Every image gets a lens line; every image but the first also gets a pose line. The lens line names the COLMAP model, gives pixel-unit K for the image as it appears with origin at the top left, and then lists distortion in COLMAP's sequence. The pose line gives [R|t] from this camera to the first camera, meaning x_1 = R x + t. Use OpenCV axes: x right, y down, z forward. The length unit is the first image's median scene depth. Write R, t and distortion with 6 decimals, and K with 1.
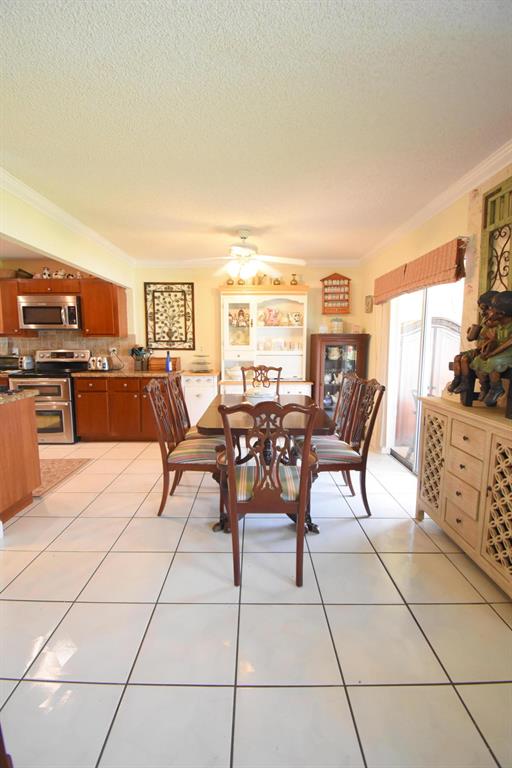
lens RADIAL K [[340.0, 0, 254.7], [0, 340.0, 383.8], [0, 0, 1]] dist [0.000329, -0.000102]
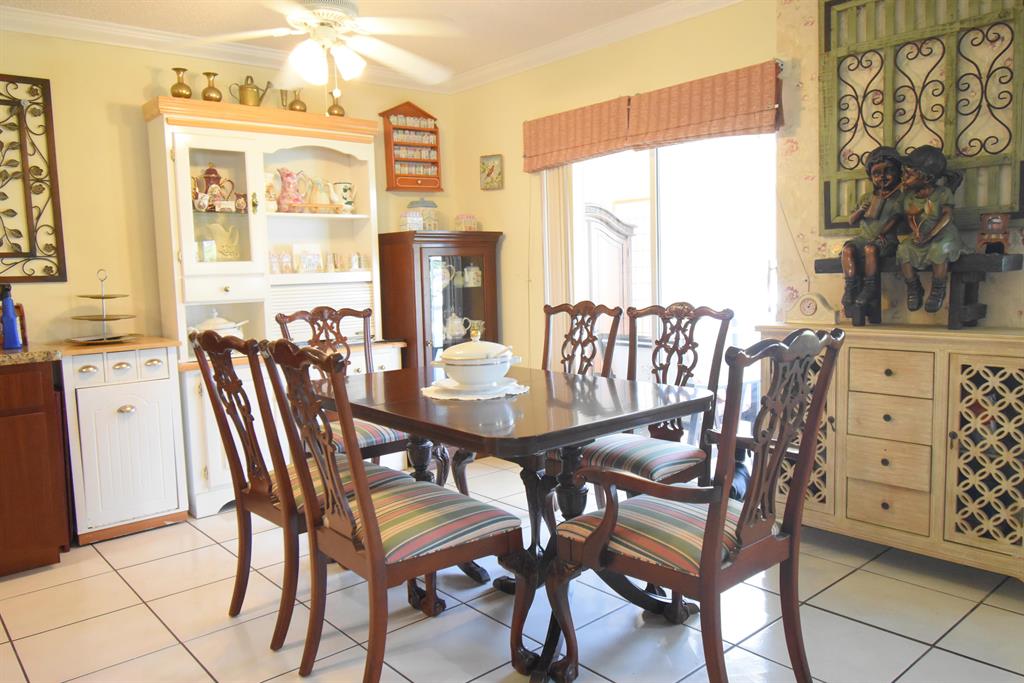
lens RADIAL K [[753.0, 0, 513.1], [0, 753.0, 338.9], [0, 0, 1]] dist [-0.000838, -0.003724]
pose [[0.749908, -0.086582, 0.655851, -0.352550], [0.113188, 0.993572, 0.001745, 0.006679], [-0.651787, 0.072926, 0.754888, 0.164926]]
